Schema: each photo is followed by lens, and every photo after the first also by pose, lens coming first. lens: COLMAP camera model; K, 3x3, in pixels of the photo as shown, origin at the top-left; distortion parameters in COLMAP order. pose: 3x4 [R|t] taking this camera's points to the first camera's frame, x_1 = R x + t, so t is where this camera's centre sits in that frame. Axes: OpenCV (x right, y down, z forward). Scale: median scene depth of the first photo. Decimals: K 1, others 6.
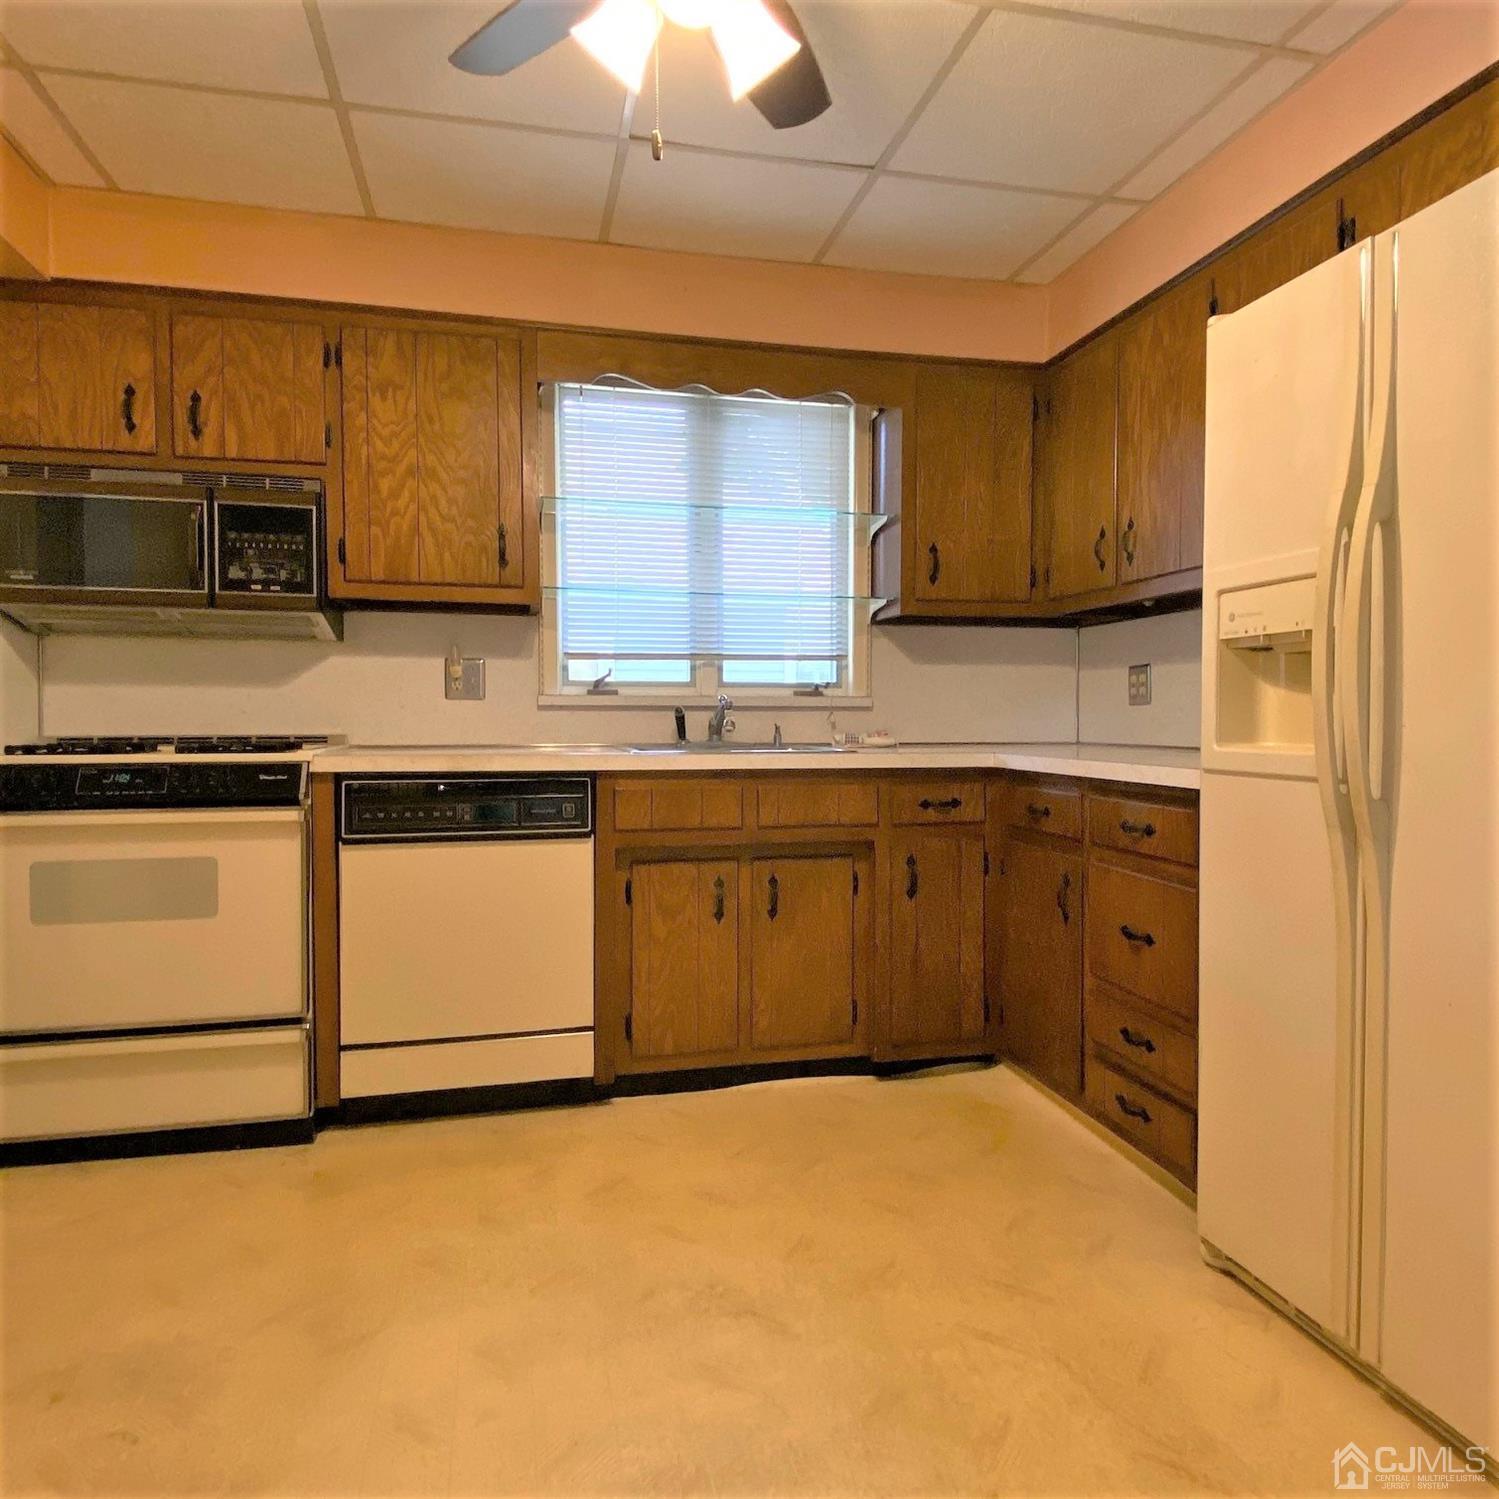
lens RADIAL K [[1009.4, 0, 730.4], [0, 1009.4, 745.1], [0, 0, 1]] dist [0.067037, -0.074399]
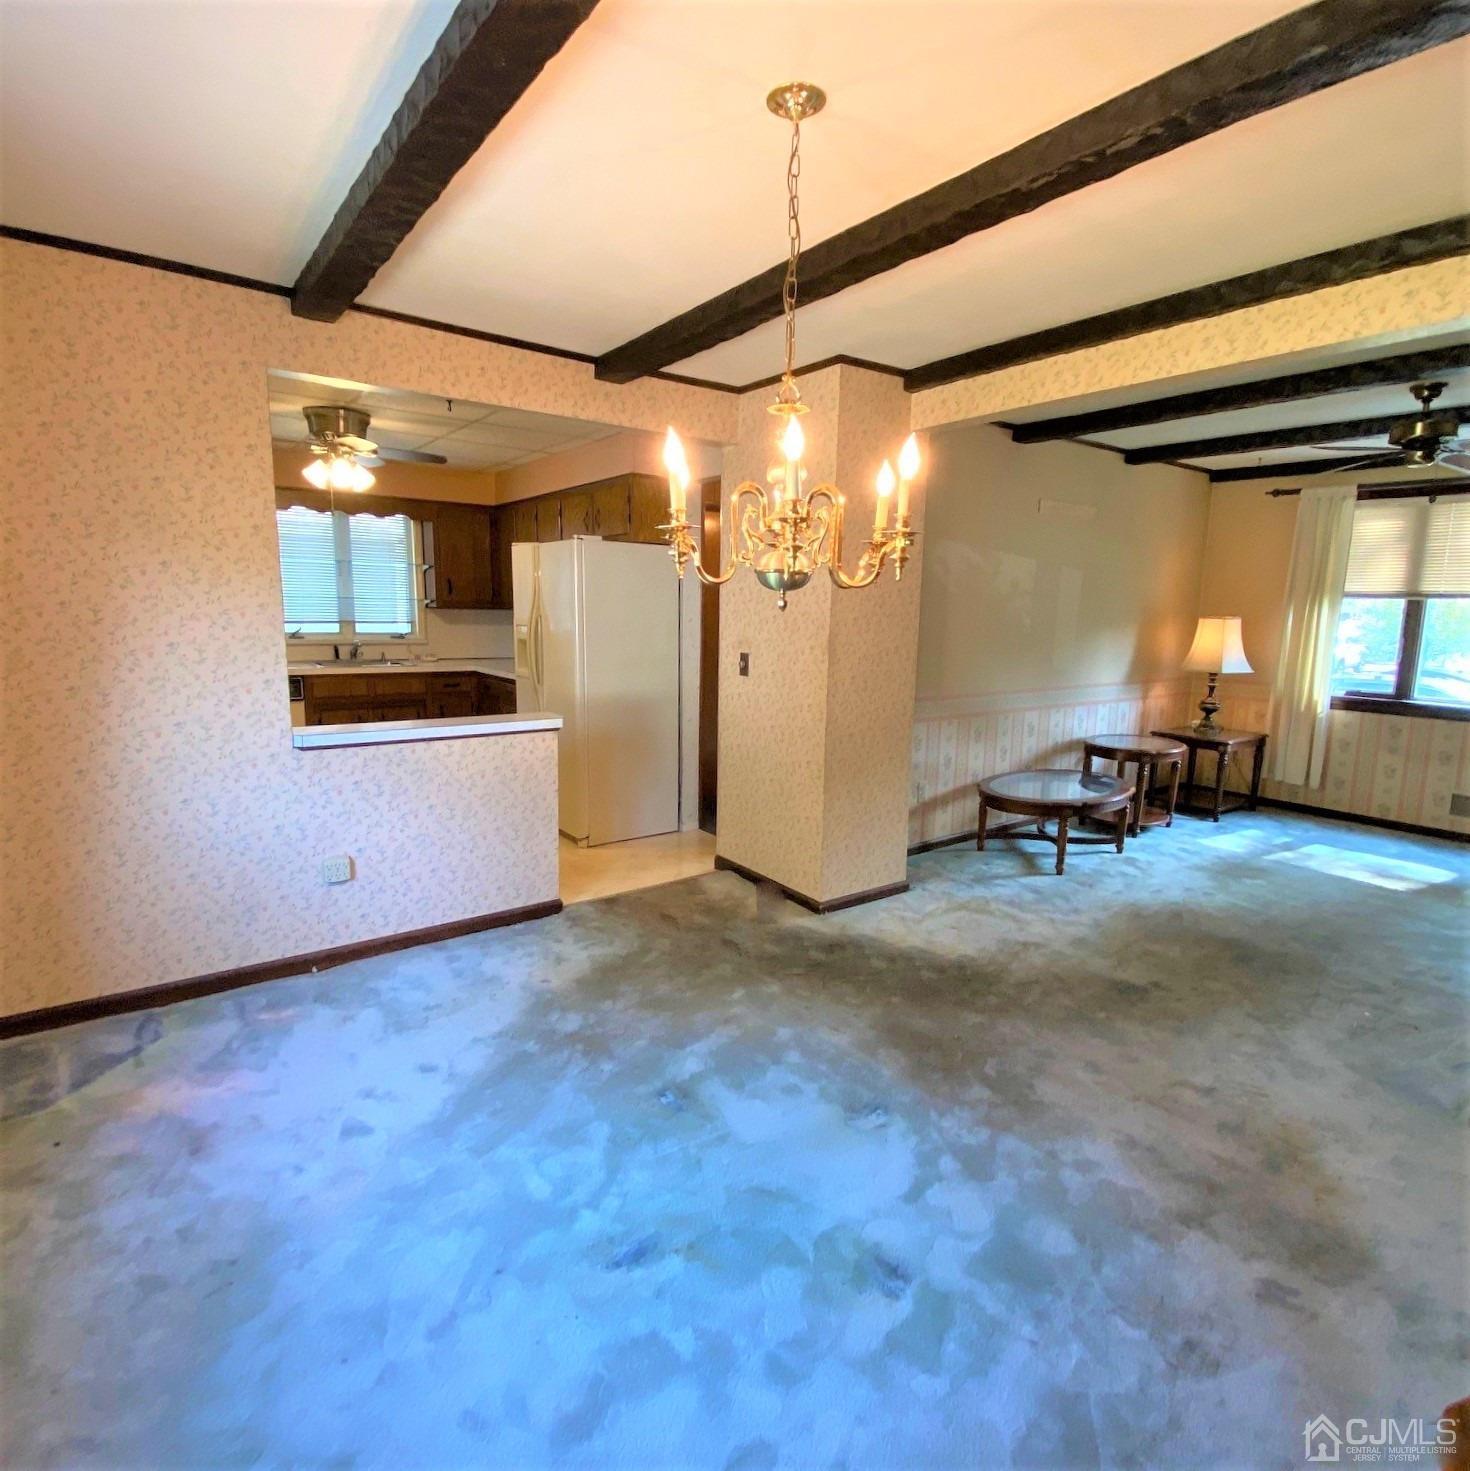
lens RADIAL K [[855.0, 0, 735.0], [0, 855.0, 735.5], [0, 0, 1]] dist [0.074290, -0.087886]
pose [[0.920175, -0.045068, 0.388905, 0.013175], [-0.001255, 0.993007, 0.118045, -0.079415], [-0.391506, -0.109110, 0.913684, -1.412557]]
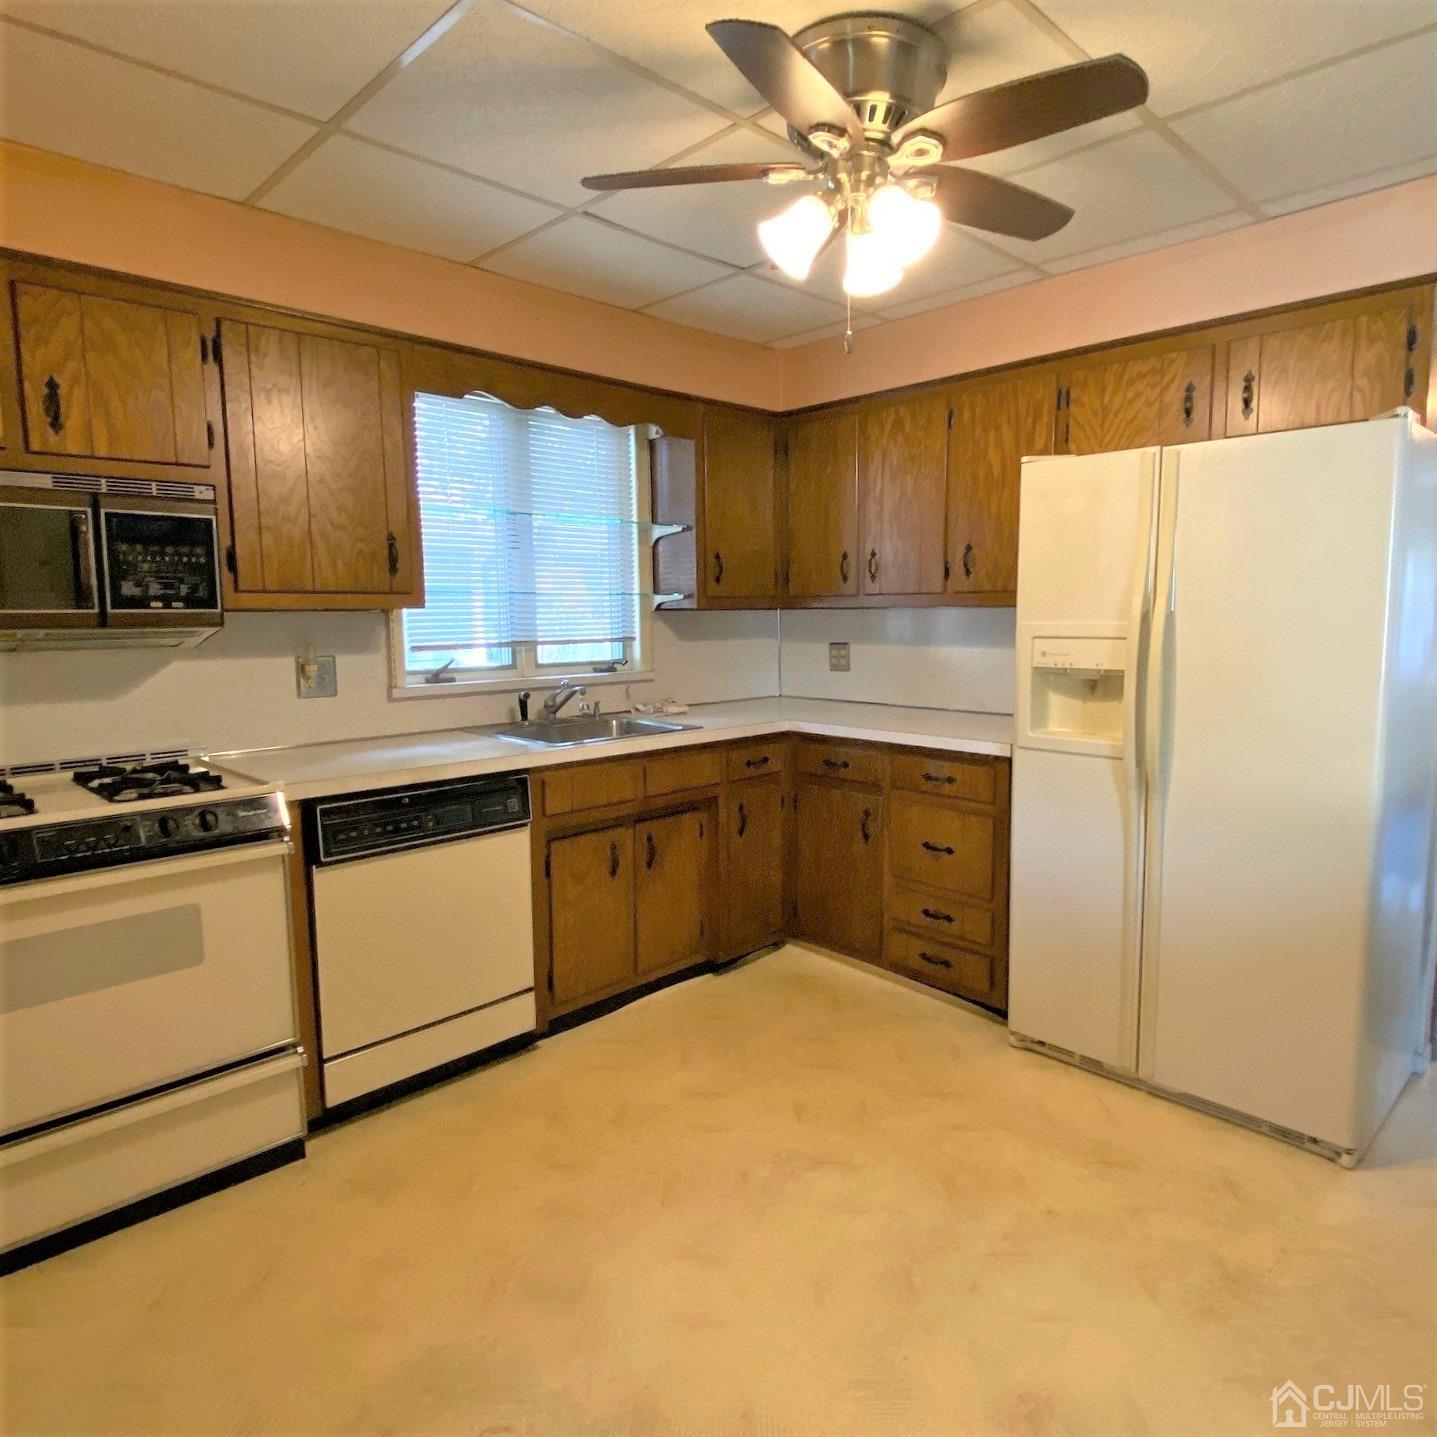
lens RADIAL K [[918.1, 0, 718.5], [0, 918.1, 718.5], [0, 0, 1]] dist [0.063306, -0.062807]
pose [[0.853378, -0.071685, 0.516340, -0.467242], [0.027269, 0.995282, 0.093109, -0.115343], [-0.520578, -0.065377, 0.851307, 0.015564]]
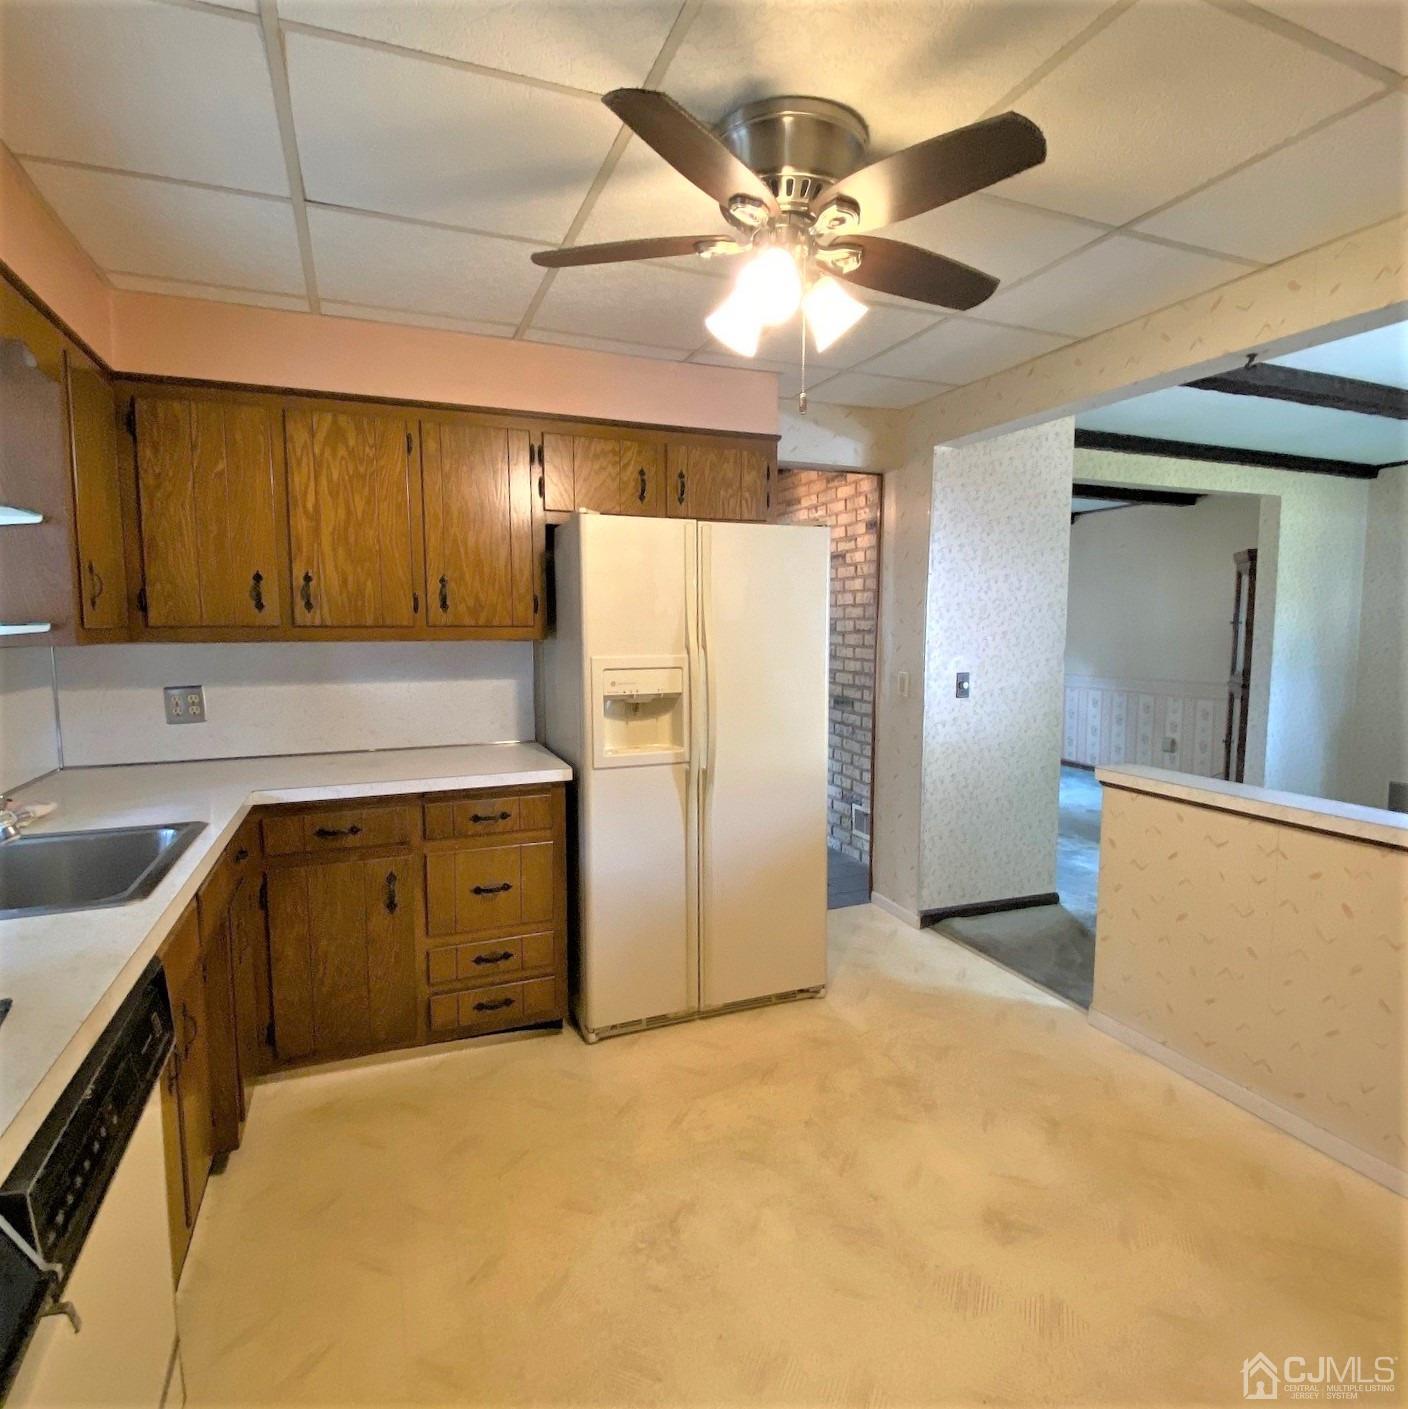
lens RADIAL K [[818.9, 0, 704.0], [0, 818.9, 704.5], [0, 0, 1]] dist [0.074290, -0.087886]
pose [[-0.168184, -0.096956, 0.980976, -0.651591], [0.033588, 0.994010, 0.104002, -0.156716], [-0.985183, 0.050441, -0.163920, 0.720706]]
